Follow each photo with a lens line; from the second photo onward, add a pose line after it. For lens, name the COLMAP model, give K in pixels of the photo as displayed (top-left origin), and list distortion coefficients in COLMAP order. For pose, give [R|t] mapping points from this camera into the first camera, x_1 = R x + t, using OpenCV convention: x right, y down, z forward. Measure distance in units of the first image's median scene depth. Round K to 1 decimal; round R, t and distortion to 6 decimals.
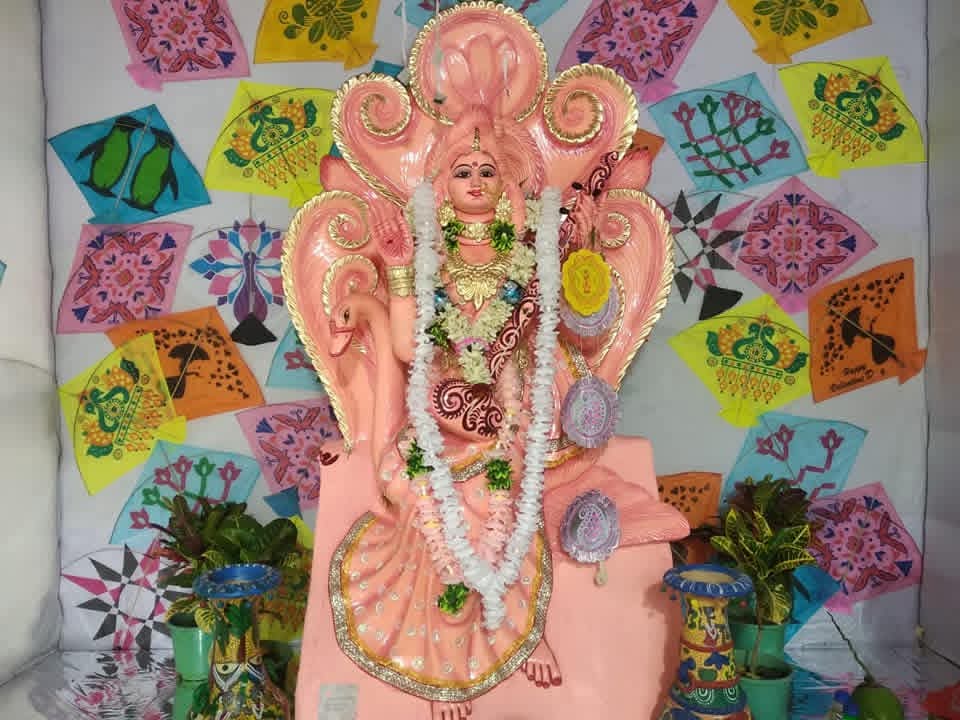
lens RADIAL K [[761.2, 0, 481.1], [0, 761.2, 362.9], [0, 0, 1]] dist [-0.001609, -0.001891]
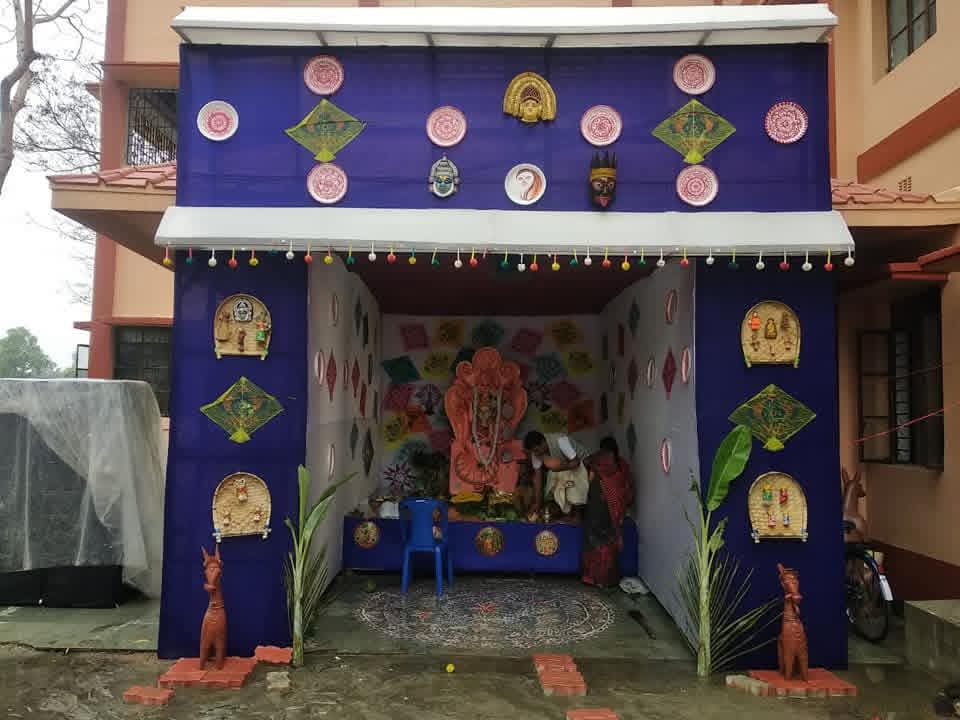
lens RADIAL K [[761.2, 0, 478.2], [0, 761.2, 356.5], [0, 0, 1]] dist [-0.001609, -0.001891]
pose [[0.999436, 0.029287, -0.016457, 0.015509], [-0.030149, 0.998039, -0.054854, -0.120837], [0.014818, 0.055320, 0.998359, -3.079627]]
